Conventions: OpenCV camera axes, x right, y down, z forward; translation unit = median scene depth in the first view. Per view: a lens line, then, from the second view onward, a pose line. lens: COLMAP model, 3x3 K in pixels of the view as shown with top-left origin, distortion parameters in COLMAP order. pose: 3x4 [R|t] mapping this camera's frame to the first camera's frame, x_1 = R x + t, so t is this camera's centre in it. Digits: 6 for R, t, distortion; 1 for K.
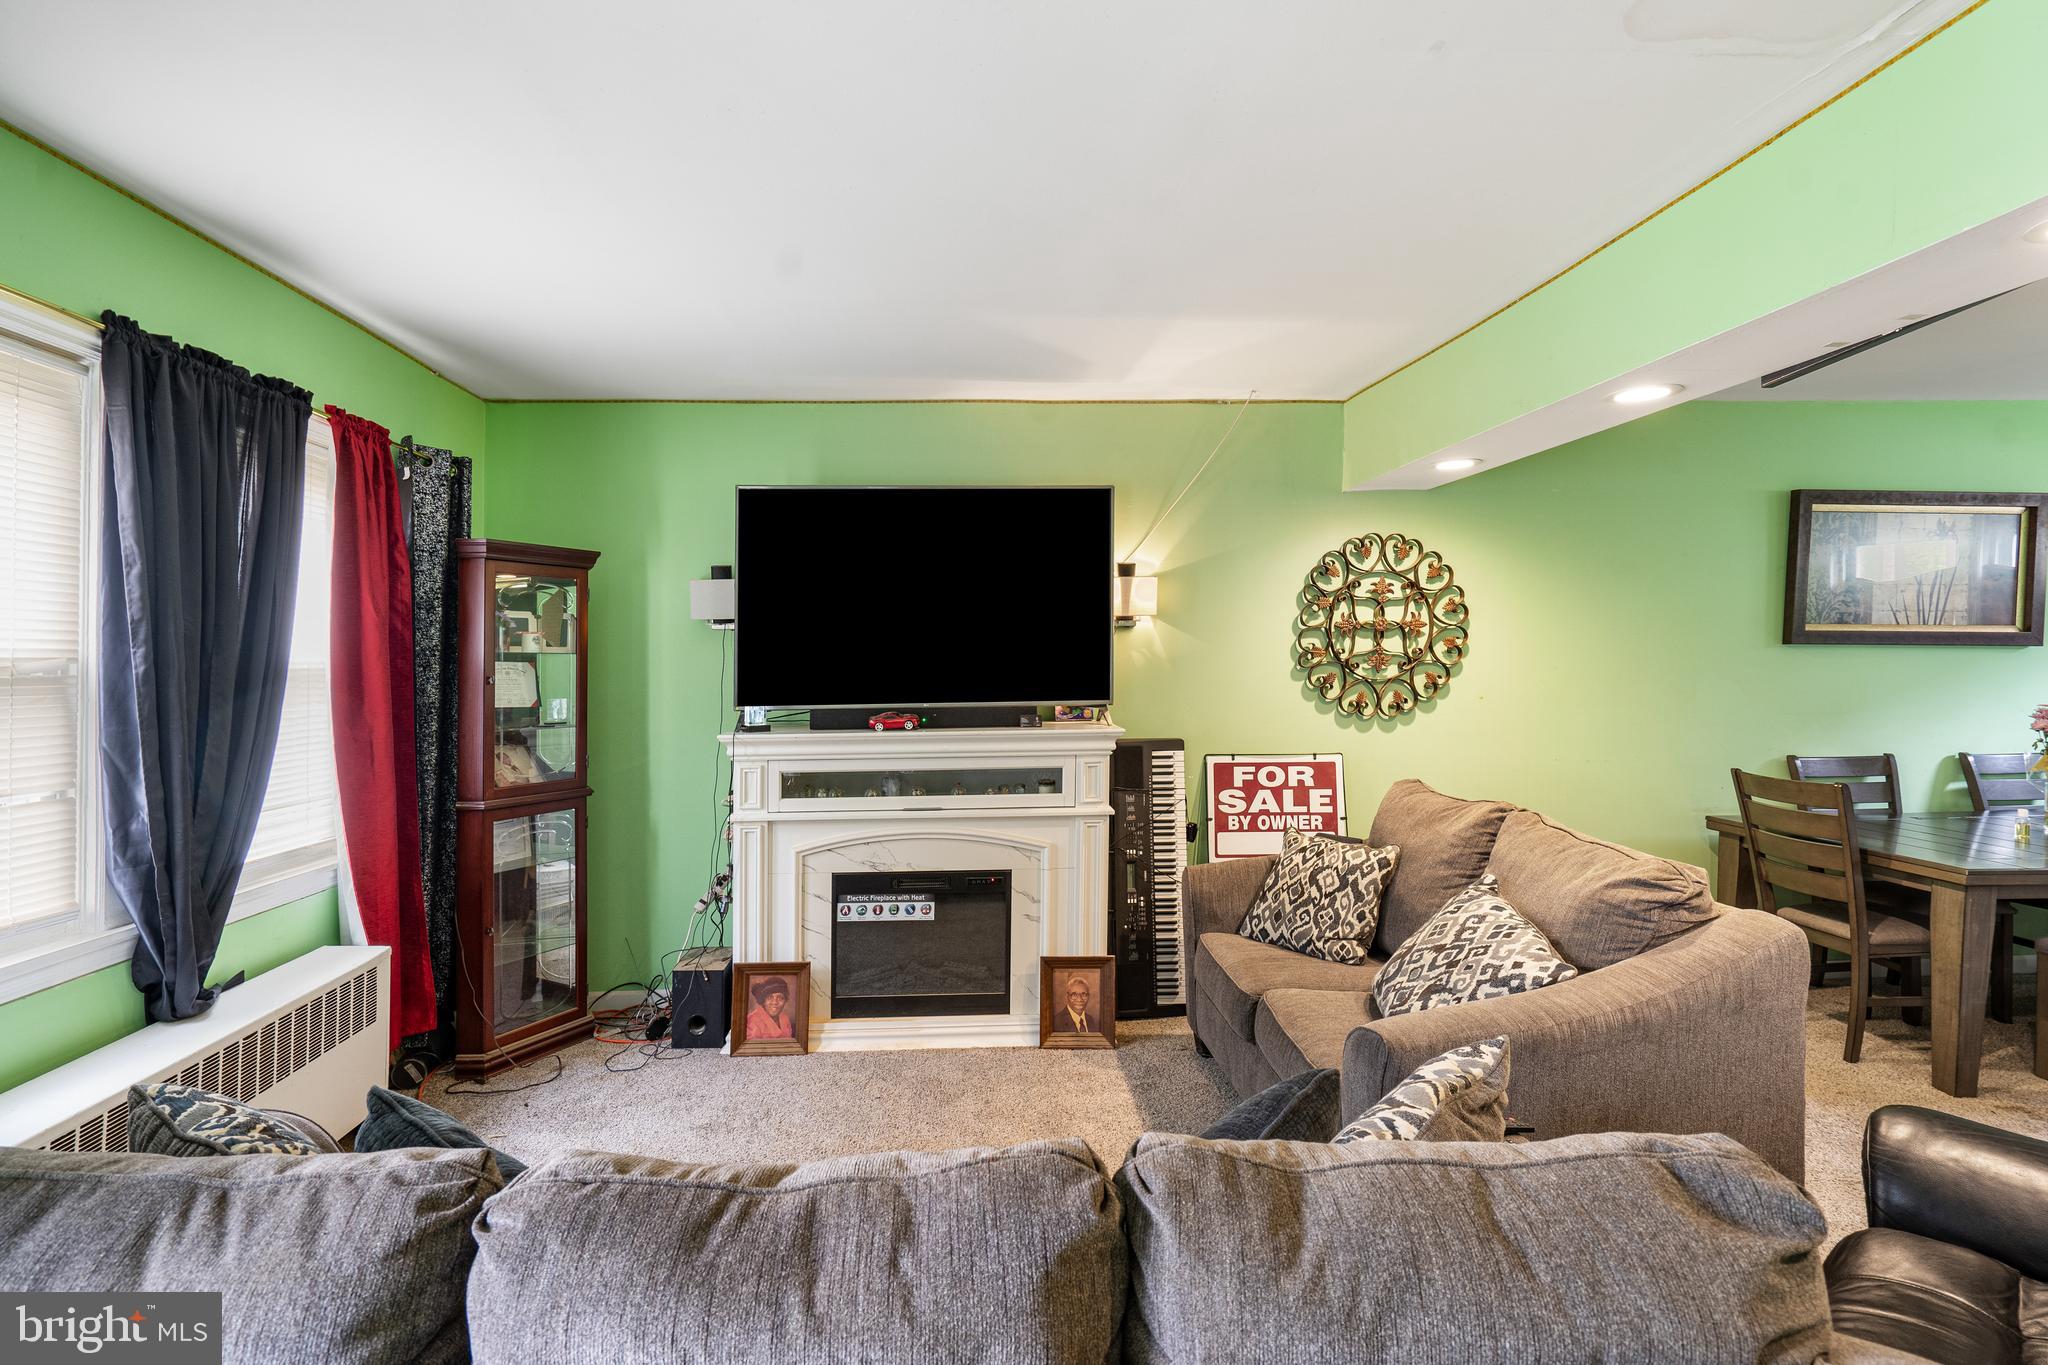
lens RADIAL K [[956.0, 0, 1013.0], [0, 956.0, 674.4], [0, 0, 1]] dist [-0.001006, 0.000365]
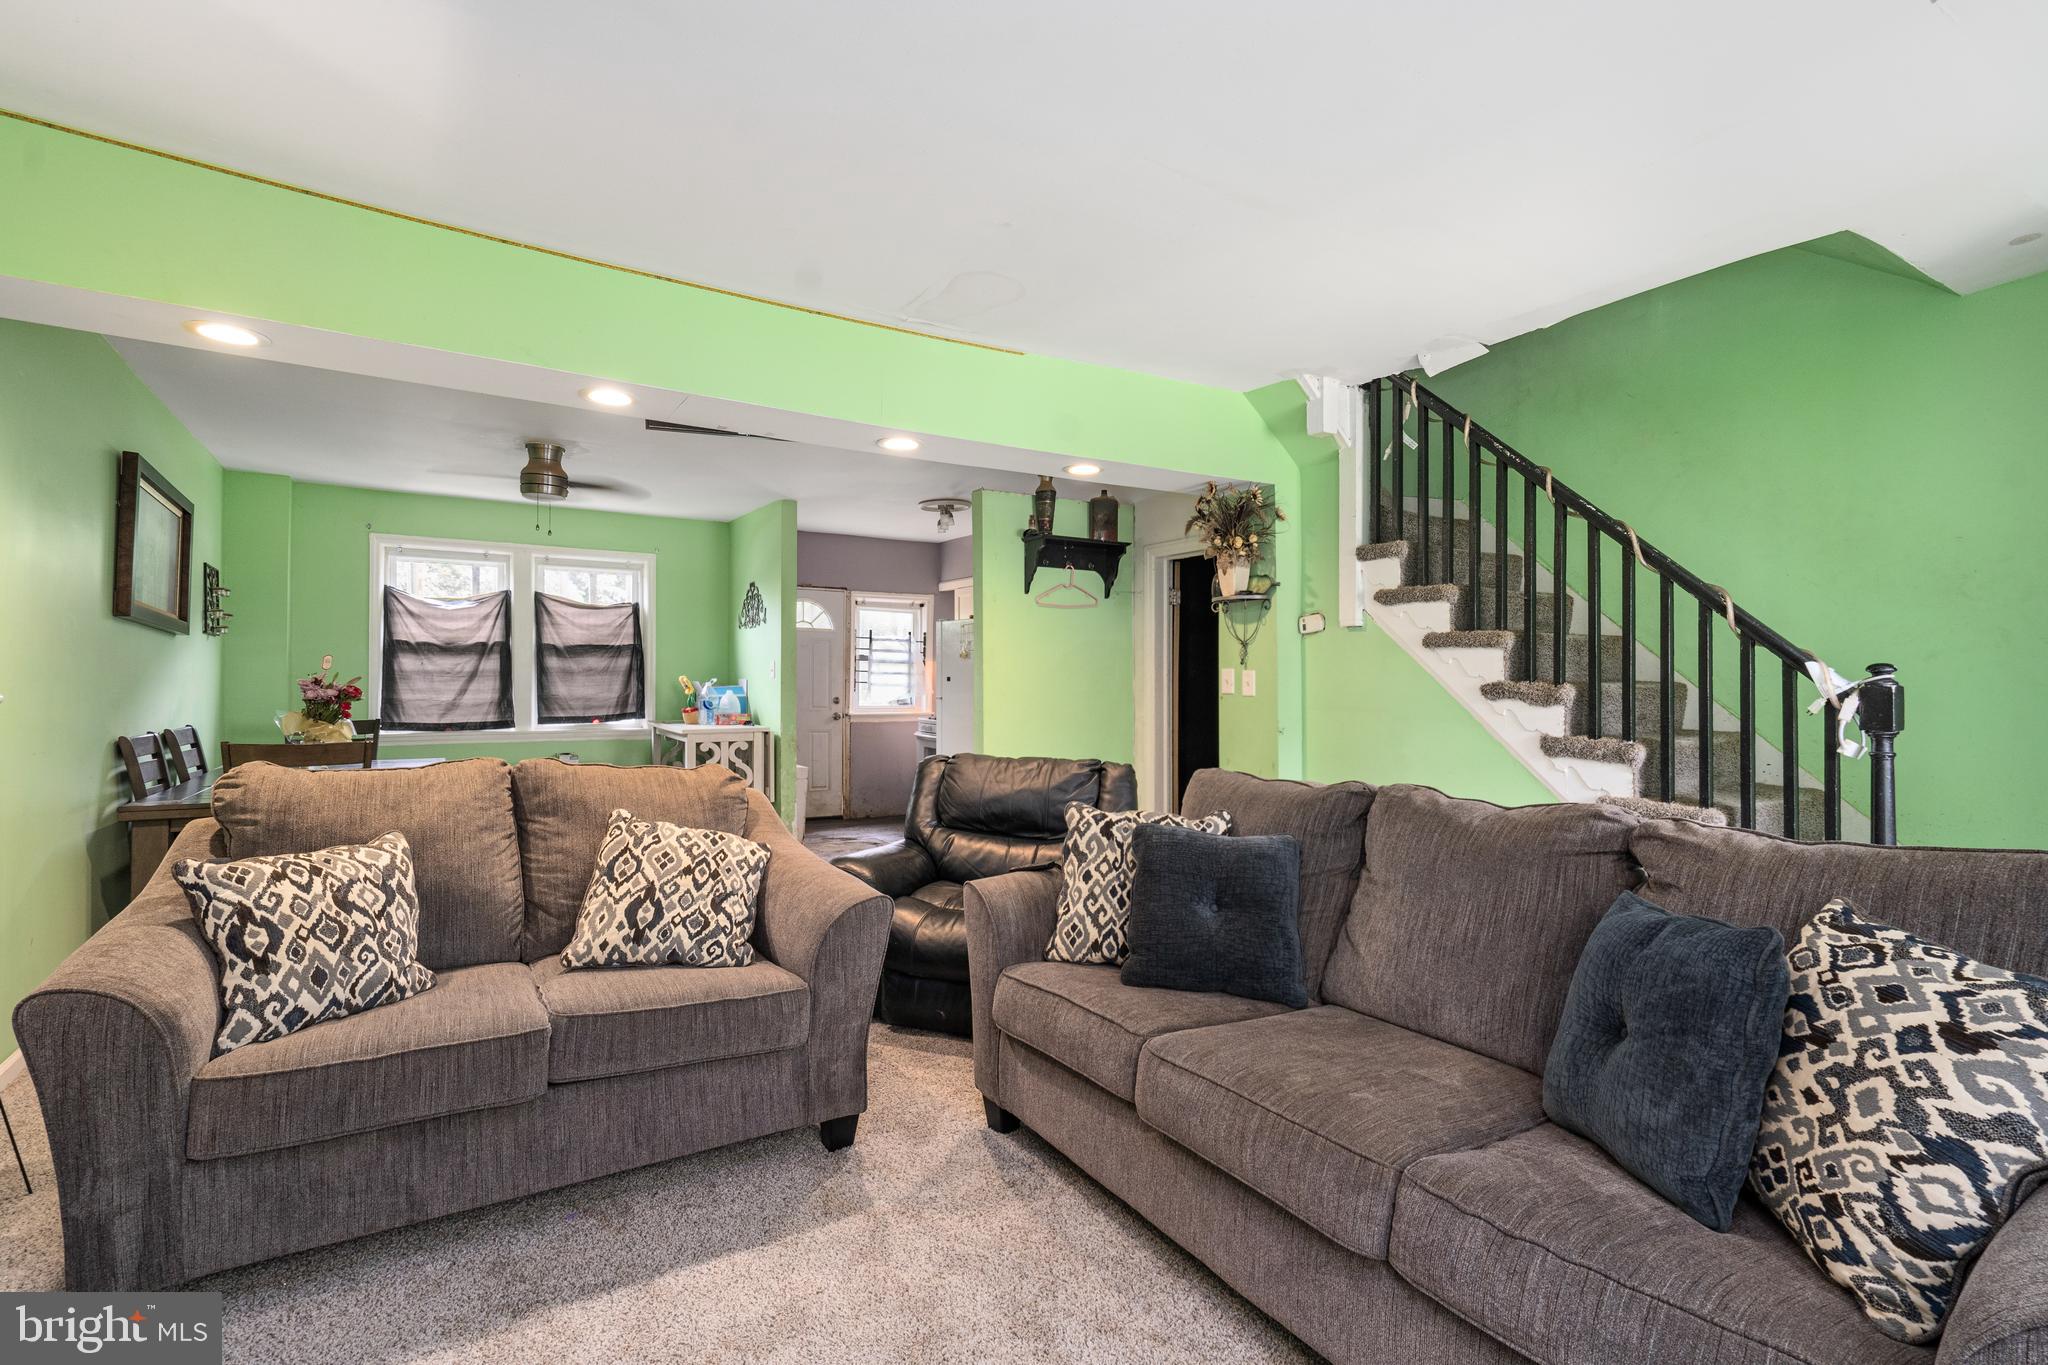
lens RADIAL K [[935.4, 0, 966.2], [0, 935.4, 685.3], [0, 0, 1]] dist [-0.002912, 0.000017]
pose [[-0.454034, 0.013136, 0.890888, -0.424430], [0.009826, 0.999904, -0.009736, 0.060862], [-0.890930, 0.004334, -0.454119, 0.798725]]
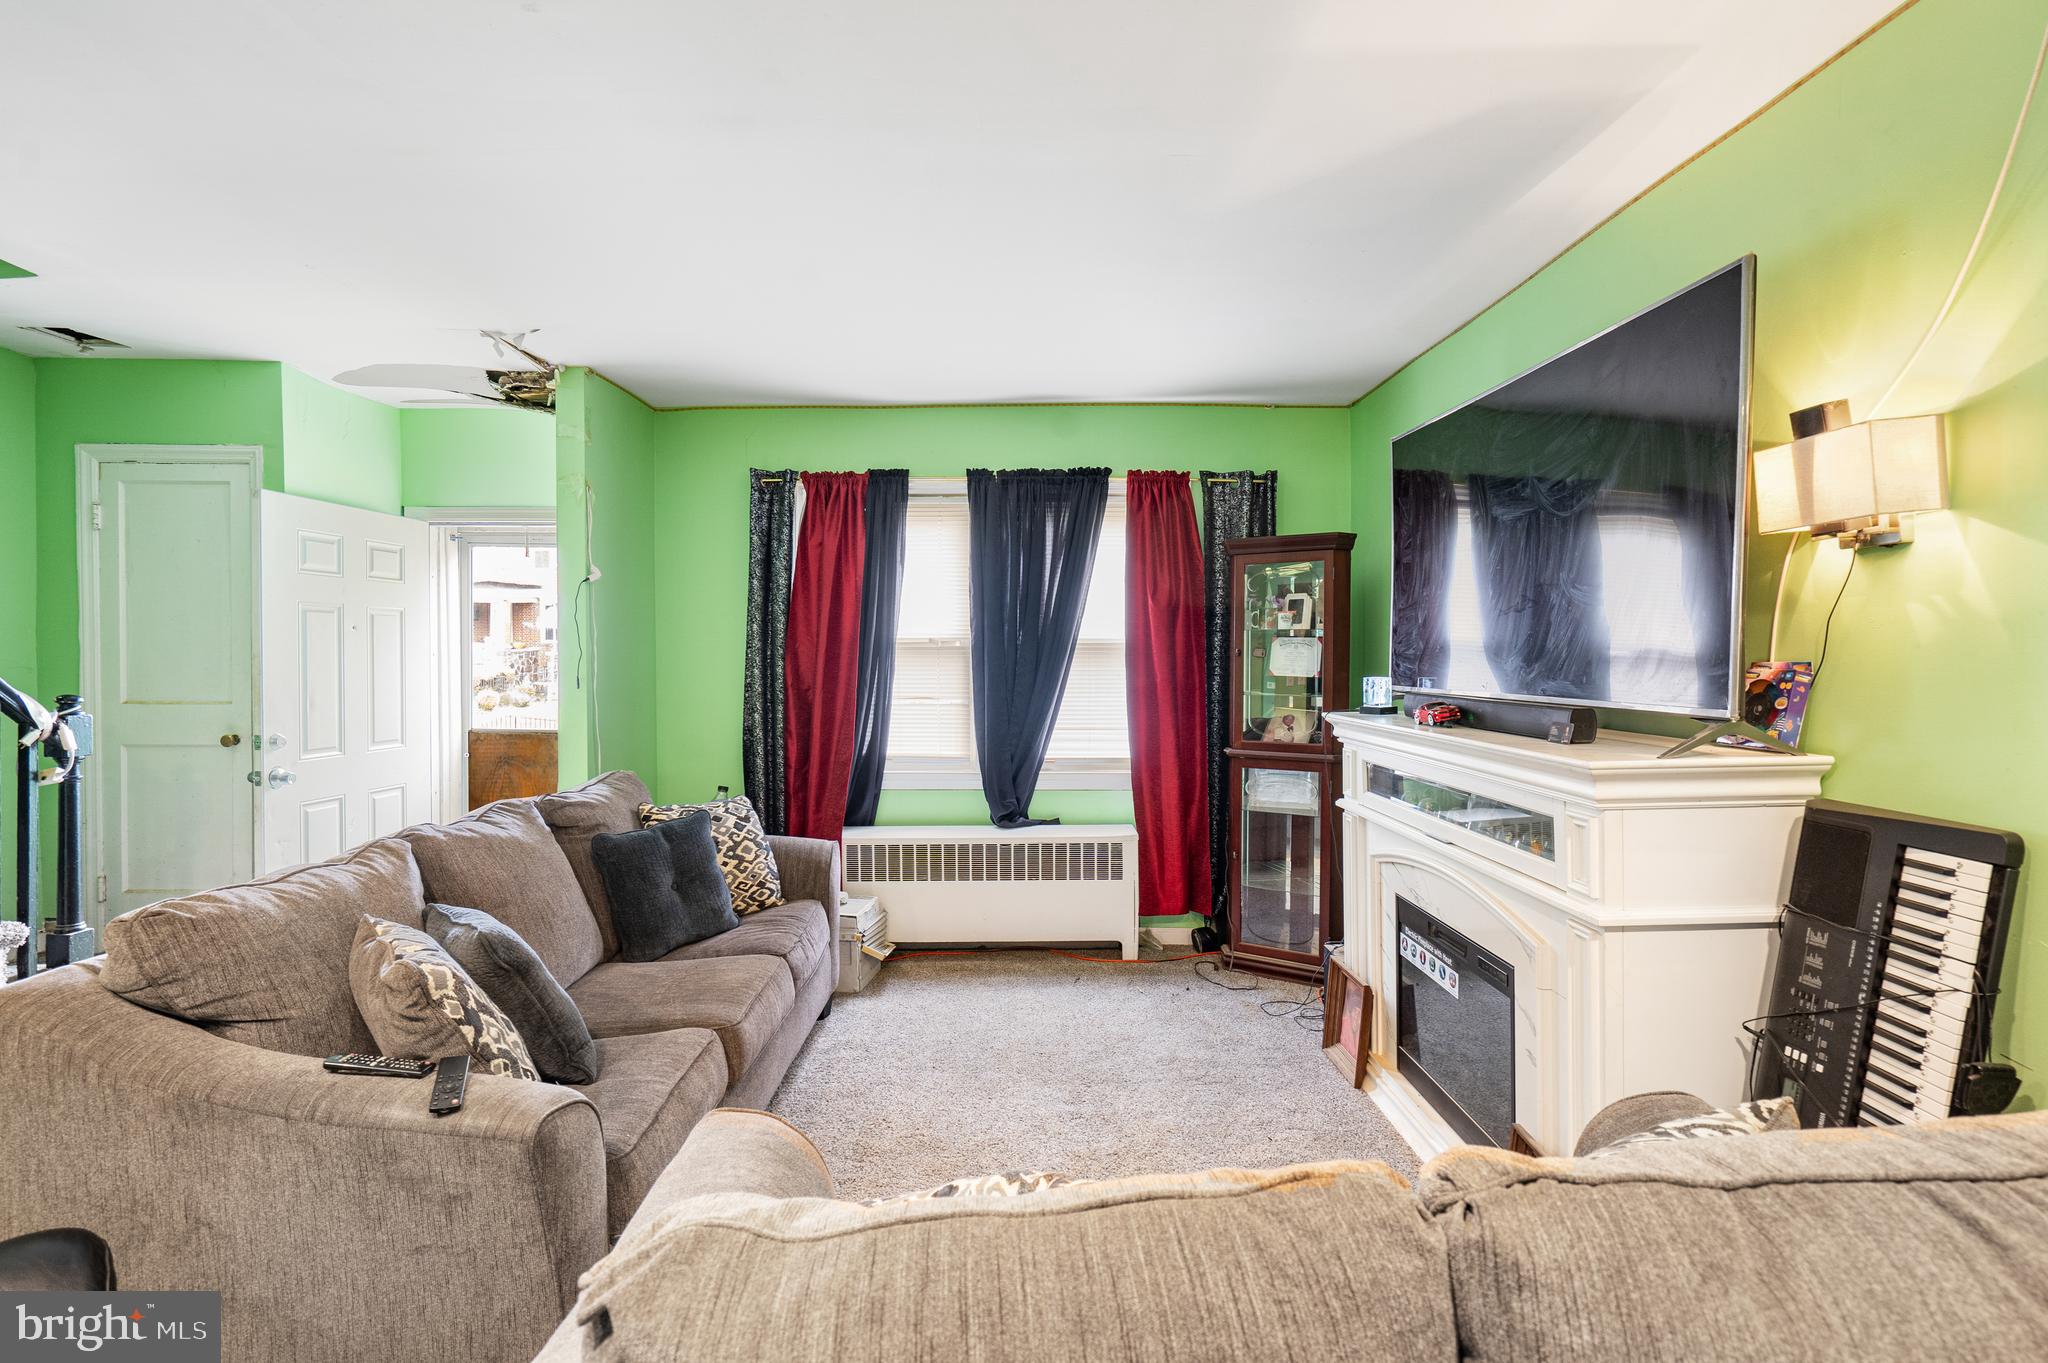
lens RADIAL K [[941.7, 0, 1036.7], [0, 941.7, 668.2], [0, 0, 1]] dist [-0.001583, 0.000844]
pose [[-0.031925, 0.027121, -0.999122, 0.611927], [-0.005163, 0.999614, 0.027300, -0.005541], [0.999477, 0.006030, -0.031772, 0.707139]]
